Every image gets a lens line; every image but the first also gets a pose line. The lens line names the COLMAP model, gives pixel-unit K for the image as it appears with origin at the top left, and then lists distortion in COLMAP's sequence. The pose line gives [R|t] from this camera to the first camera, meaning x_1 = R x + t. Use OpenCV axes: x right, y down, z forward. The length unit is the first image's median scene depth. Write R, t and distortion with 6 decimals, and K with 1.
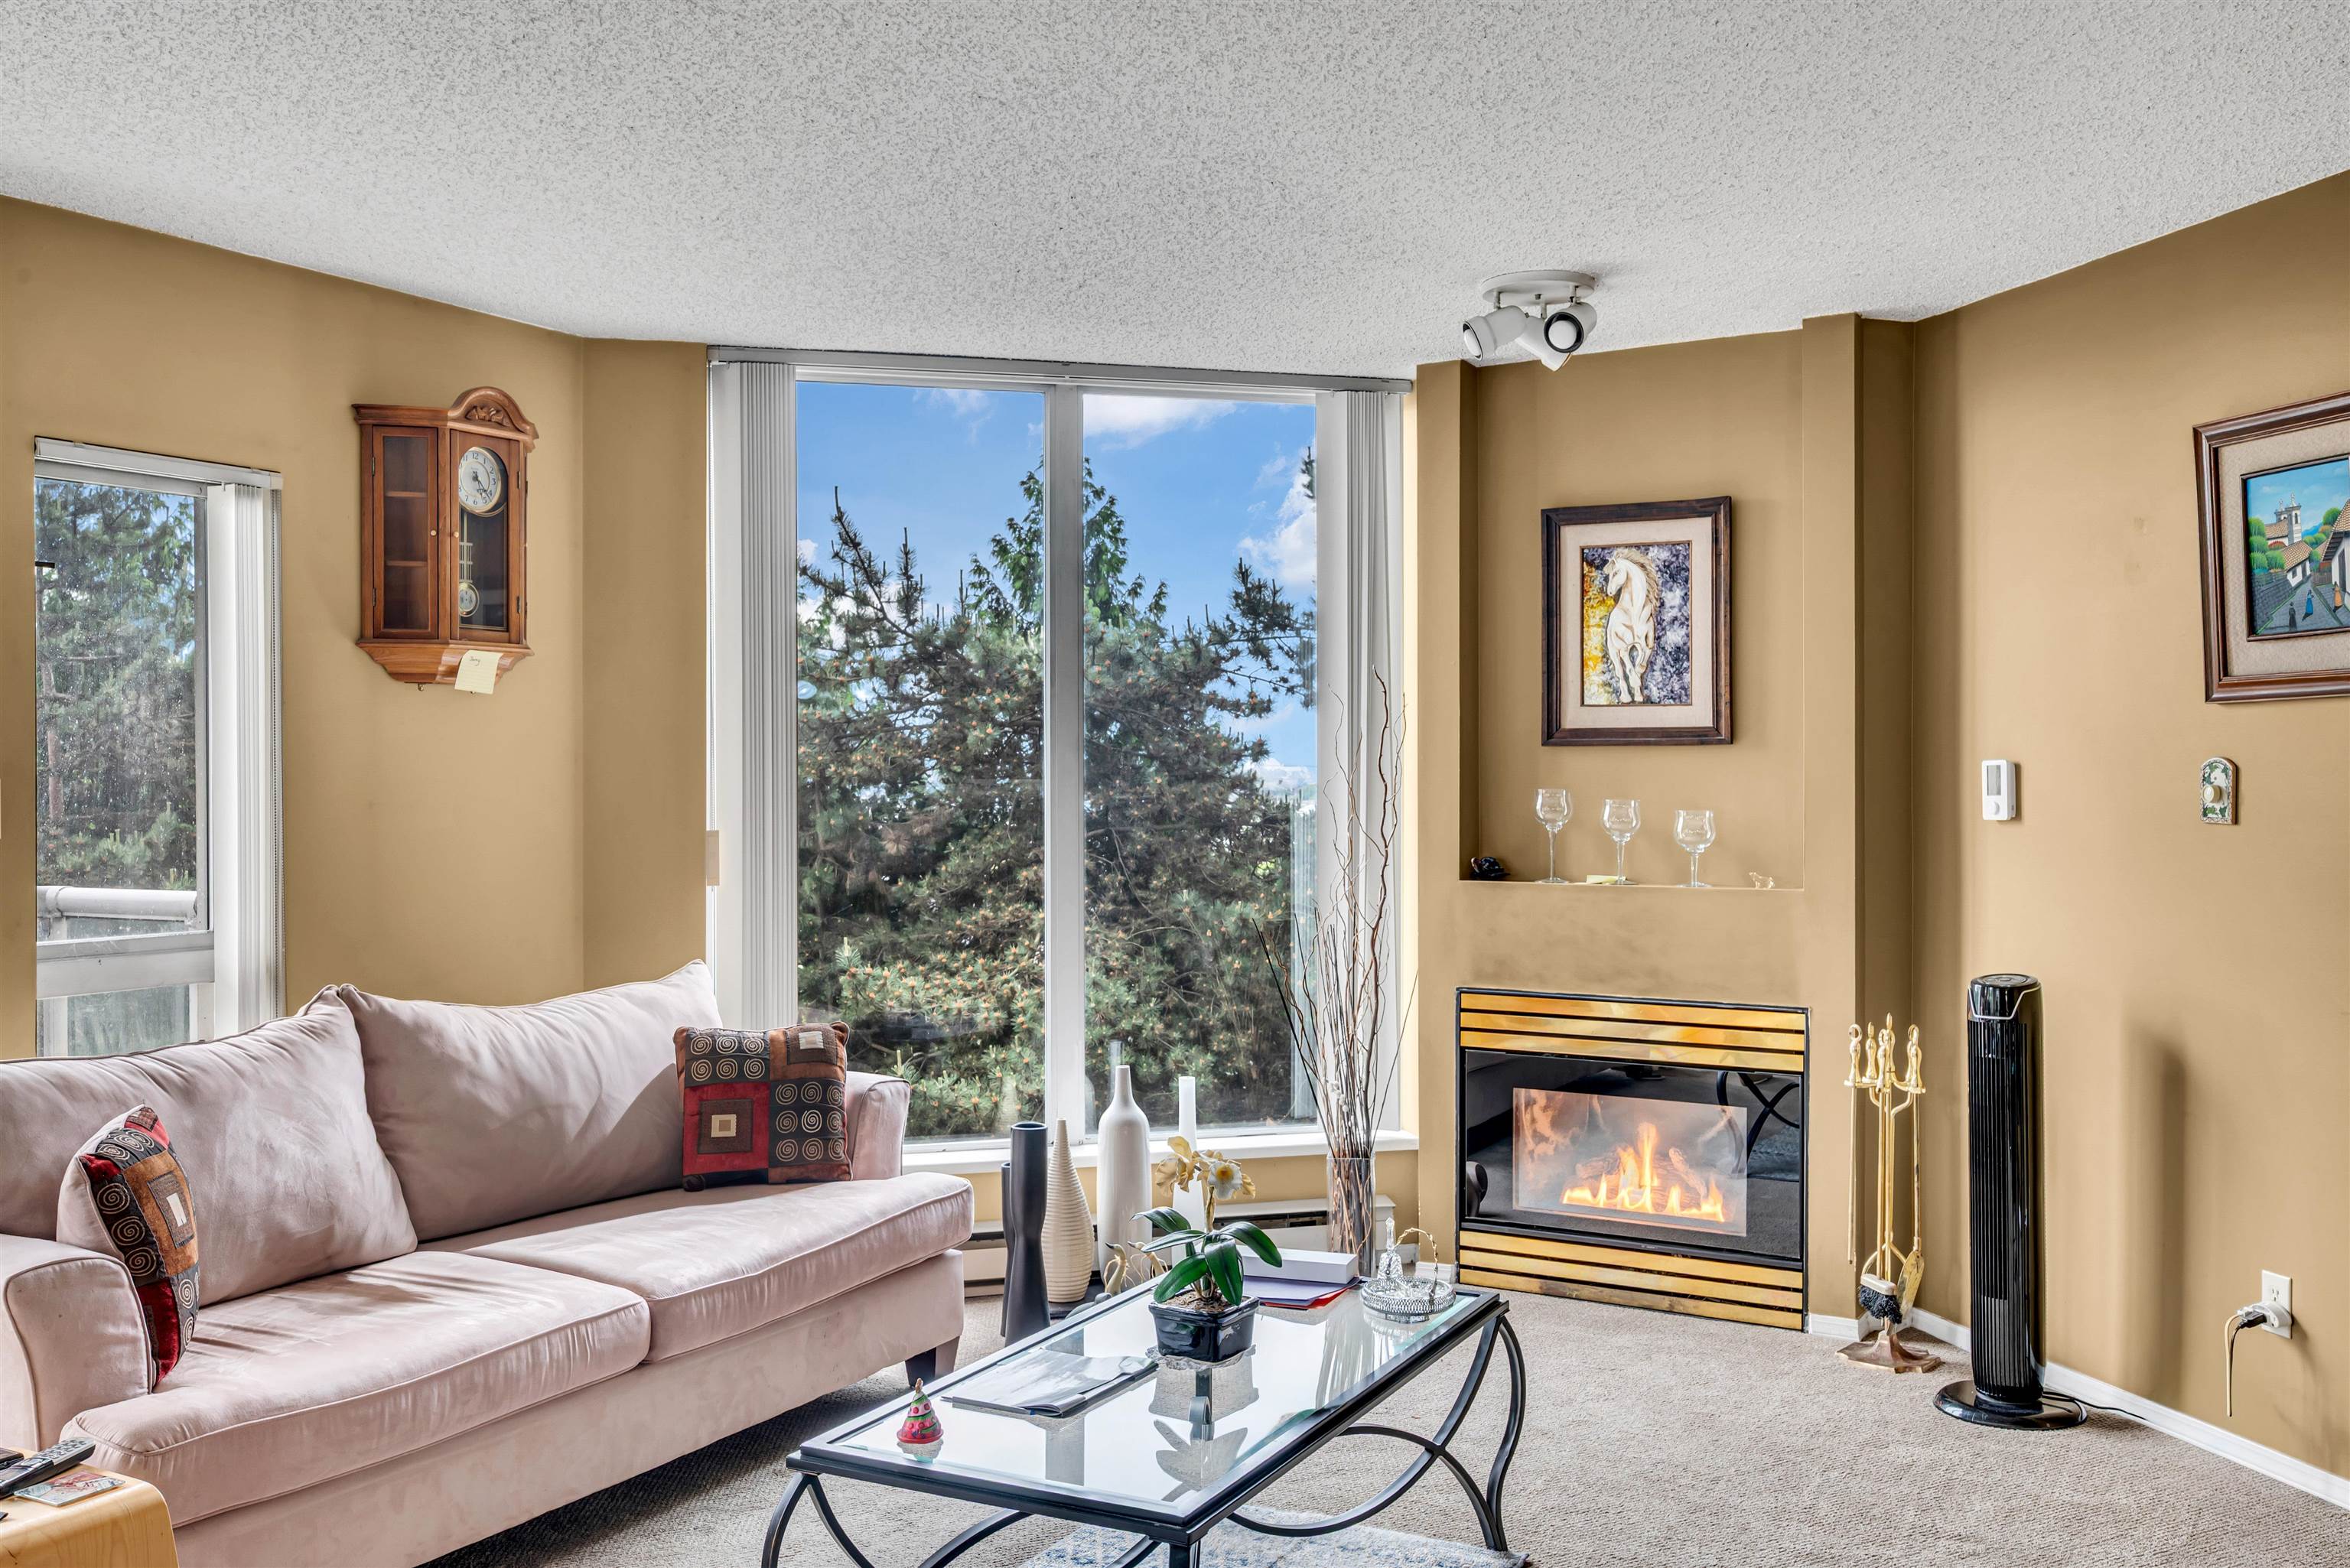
lens RADIAL K [[2058.5, 0, 1179.9], [0, 2058.5, 791.2], [0, 0, 1]] dist [0.000520, -0.001423]
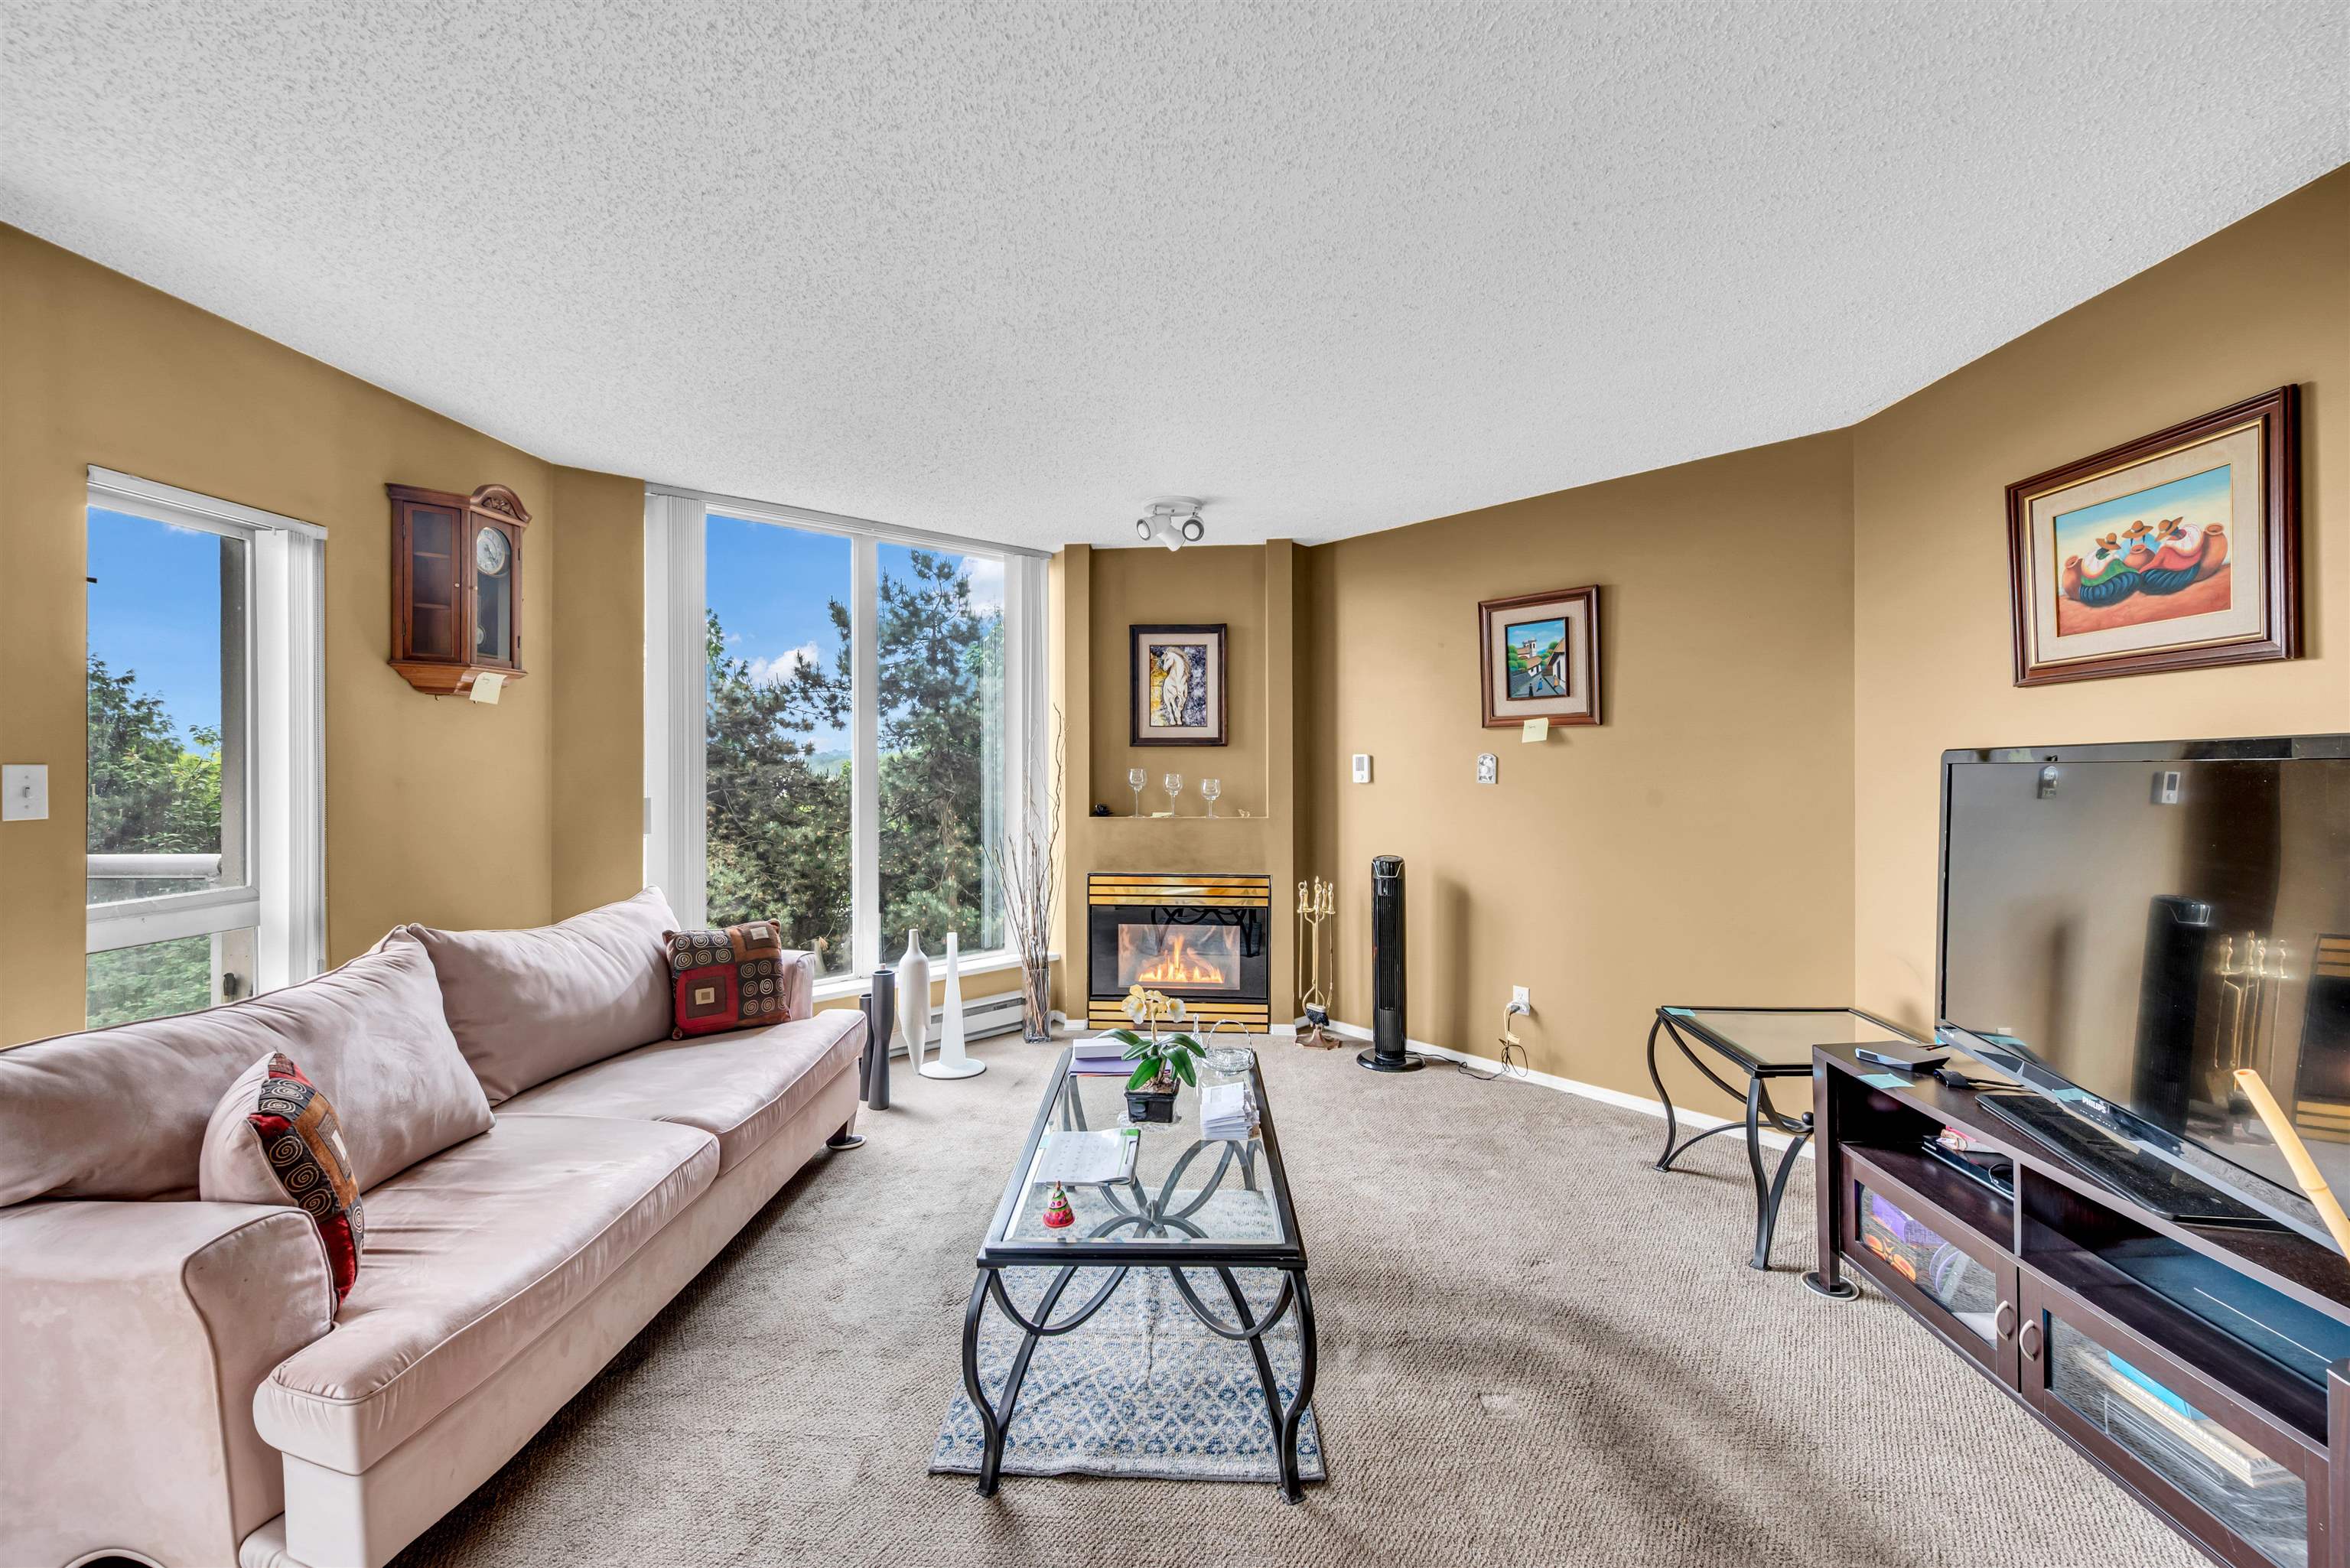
lens RADIAL K [[930.5, 0, 1172.6], [0, 930.5, 760.2], [0, 0, 1]] dist [-0.001764, -0.000173]
pose [[0.893449, 0.000531, 0.449165, -0.215802], [0.003457, 0.999962, -0.008058, -0.002262], [-0.449152, 0.008752, 0.893412, 0.235252]]
